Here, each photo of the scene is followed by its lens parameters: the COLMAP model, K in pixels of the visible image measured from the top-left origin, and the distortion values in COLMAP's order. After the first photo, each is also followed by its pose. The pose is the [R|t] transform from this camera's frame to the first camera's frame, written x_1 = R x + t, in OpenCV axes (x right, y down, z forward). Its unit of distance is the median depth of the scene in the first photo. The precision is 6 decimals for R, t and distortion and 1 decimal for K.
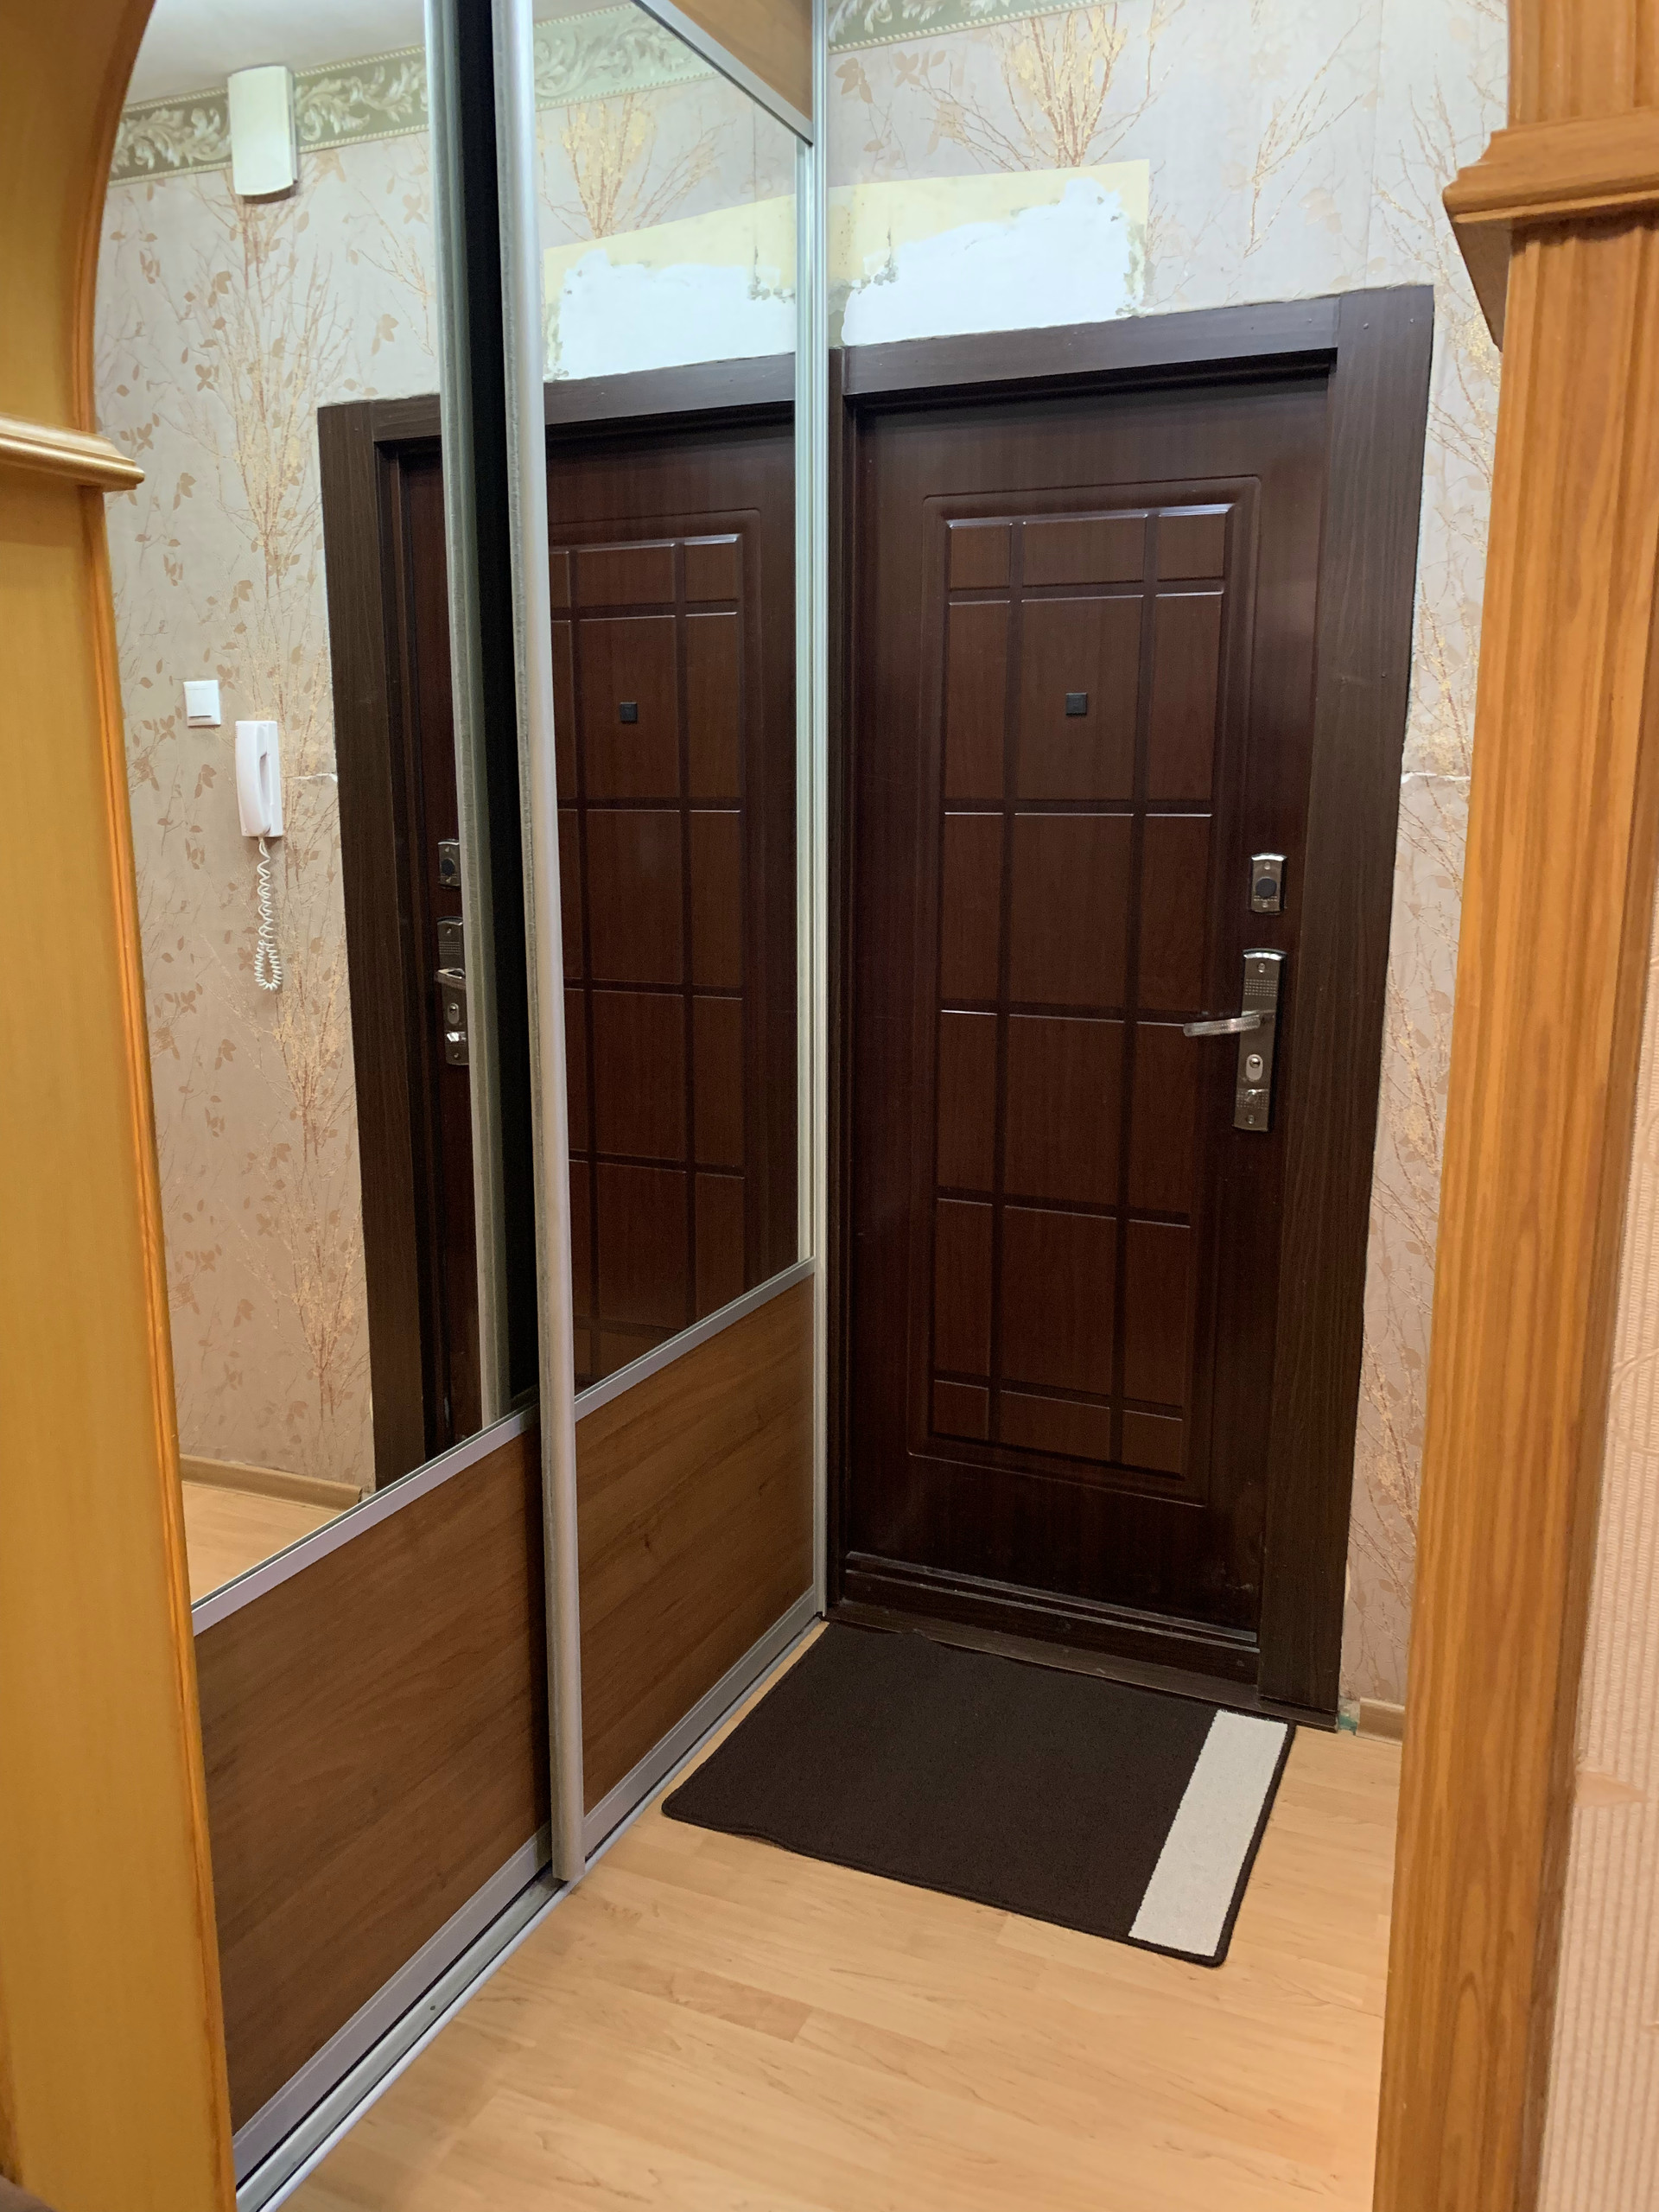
lens RADIAL K [[1704.7, 0, 834.2], [0, 1704.7, 1112.1], [0, 0, 1]] dist [0.053730, -0.033697]
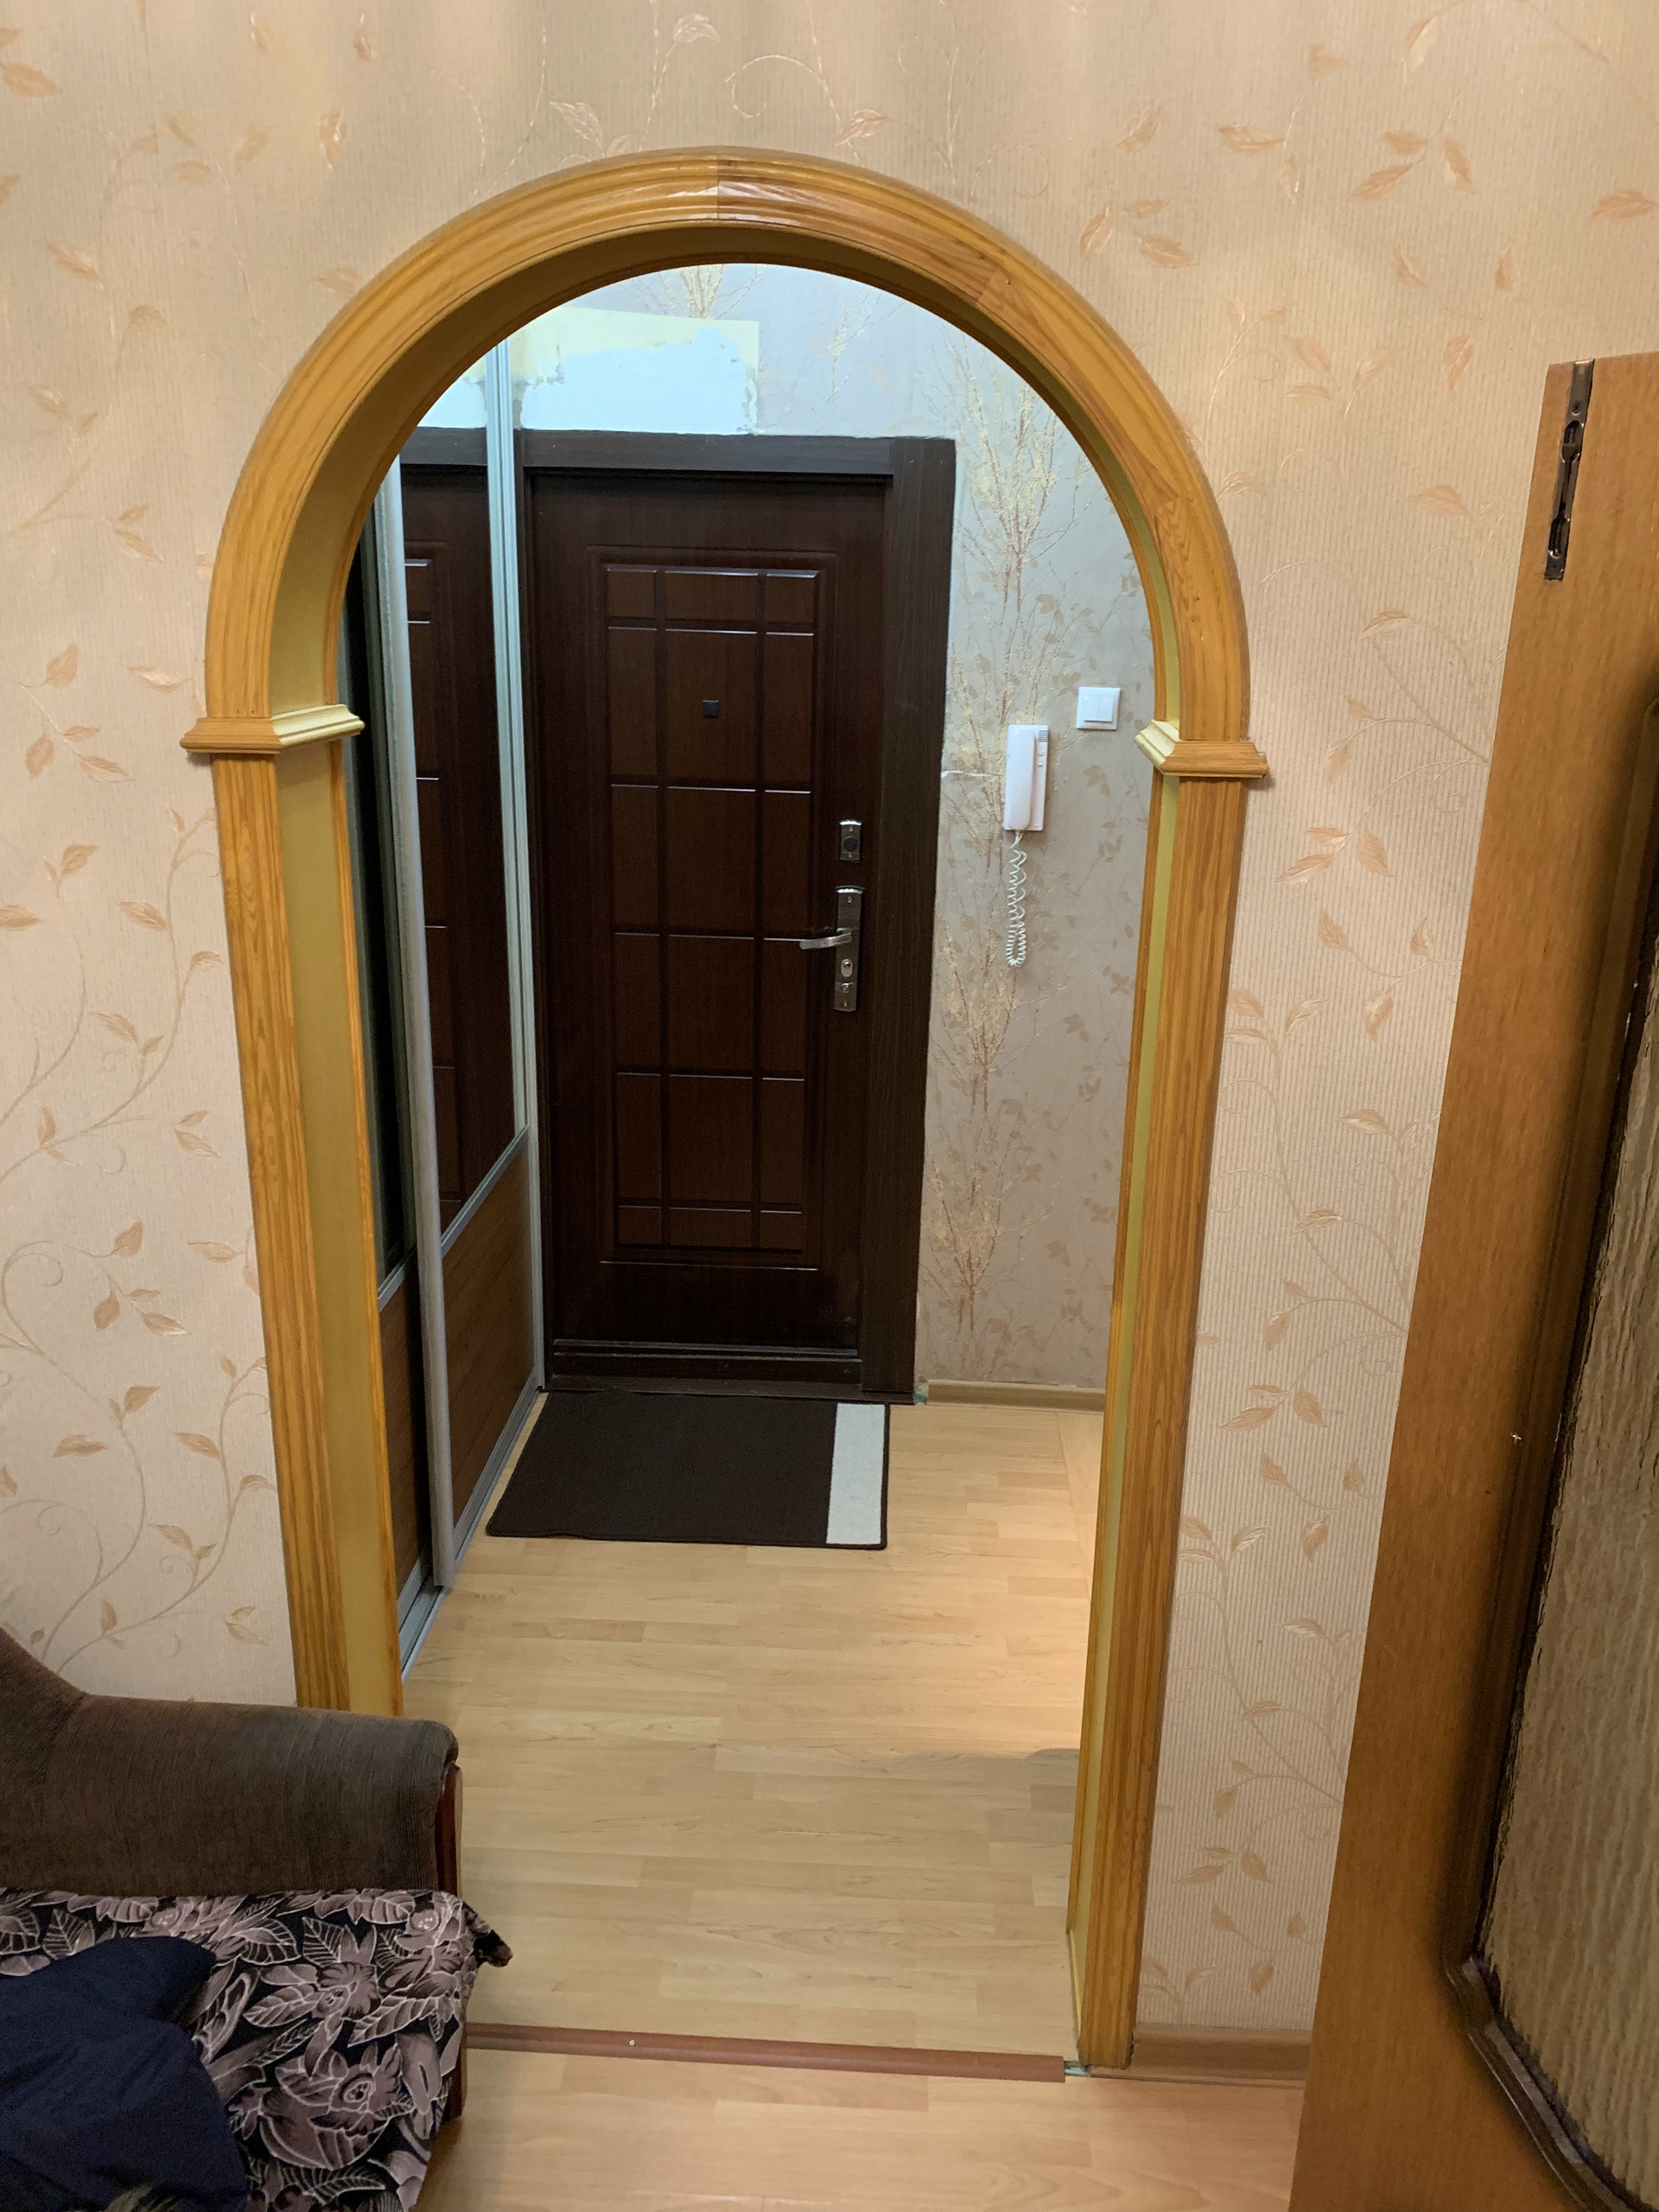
lens RADIAL K [[1666.6, 0, 829.5], [0, 1666.6, 1106.0], [0, 0, 1]] dist [0.235464, -0.438359]
pose [[0.934578, -0.092439, 0.343538, -0.269180], [0.052711, 0.990975, 0.123252, -0.087326], [-0.351831, -0.097081, 0.931016, -0.330095]]
